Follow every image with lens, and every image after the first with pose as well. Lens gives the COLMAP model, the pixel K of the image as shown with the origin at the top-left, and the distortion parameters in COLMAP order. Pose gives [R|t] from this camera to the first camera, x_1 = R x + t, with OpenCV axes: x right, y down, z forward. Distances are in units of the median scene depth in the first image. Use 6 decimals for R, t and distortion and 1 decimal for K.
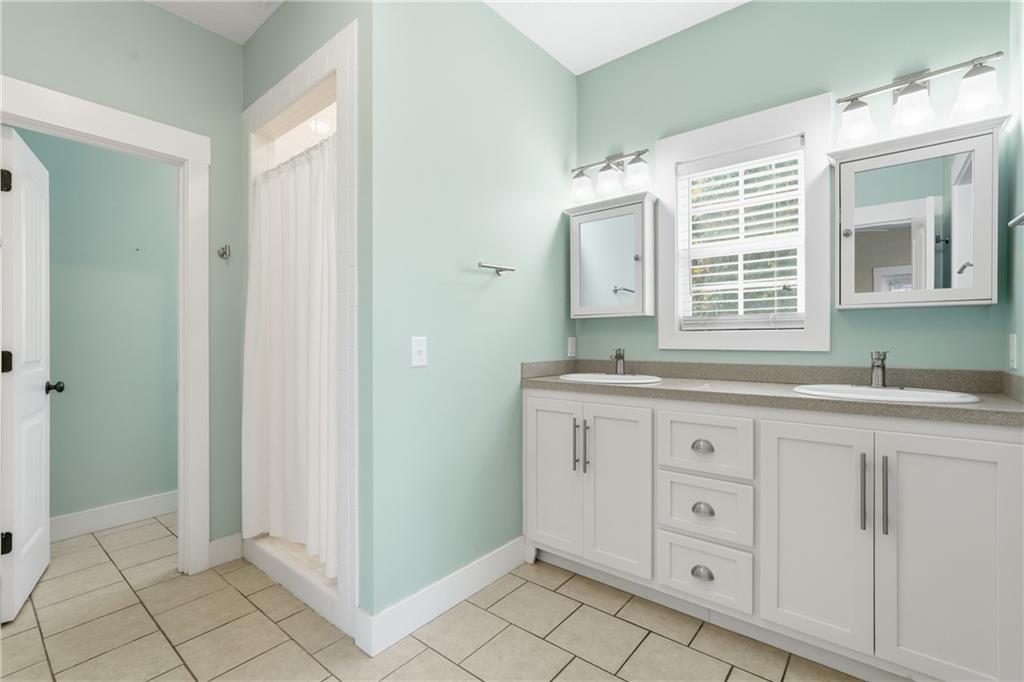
lens RADIAL K [[452.9, 0, 515.9], [0, 452.9, 341.6], [0, 0, 1]] dist [-0.019464, -0.000146]
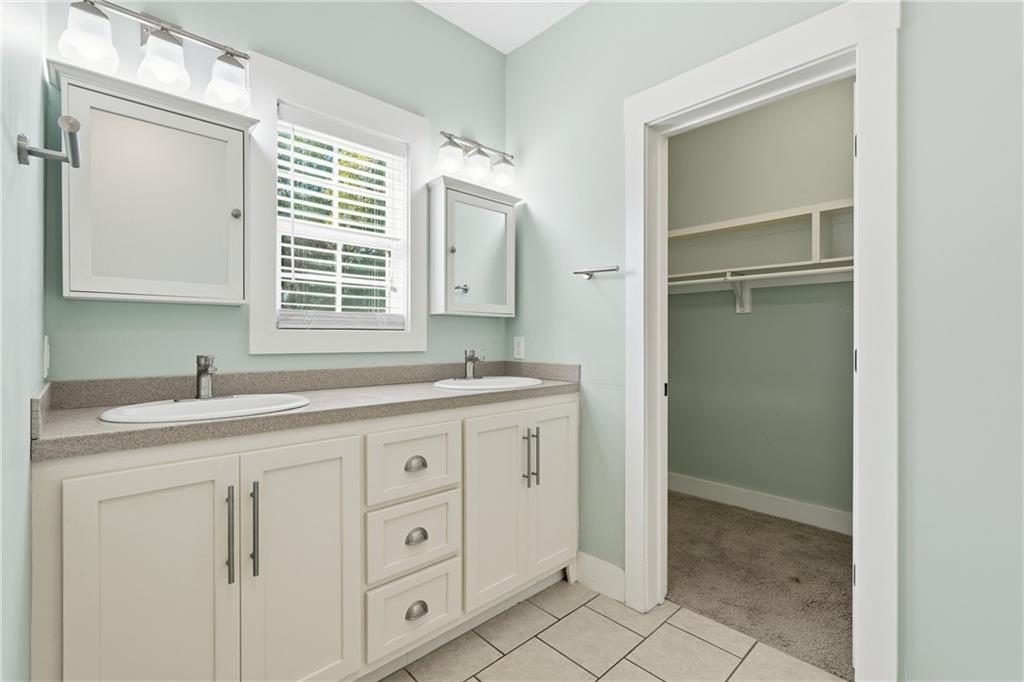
lens RADIAL K [[452.9, 0, 515.9], [0, 452.9, 341.6], [0, 0, 1]] dist [-0.019464, -0.000146]
pose [[0.124240, -0.001982, 0.992250, -0.332600], [0.003805, 0.999992, 0.001521, -0.002407], [-0.992245, 0.003587, 0.124246, 0.554795]]
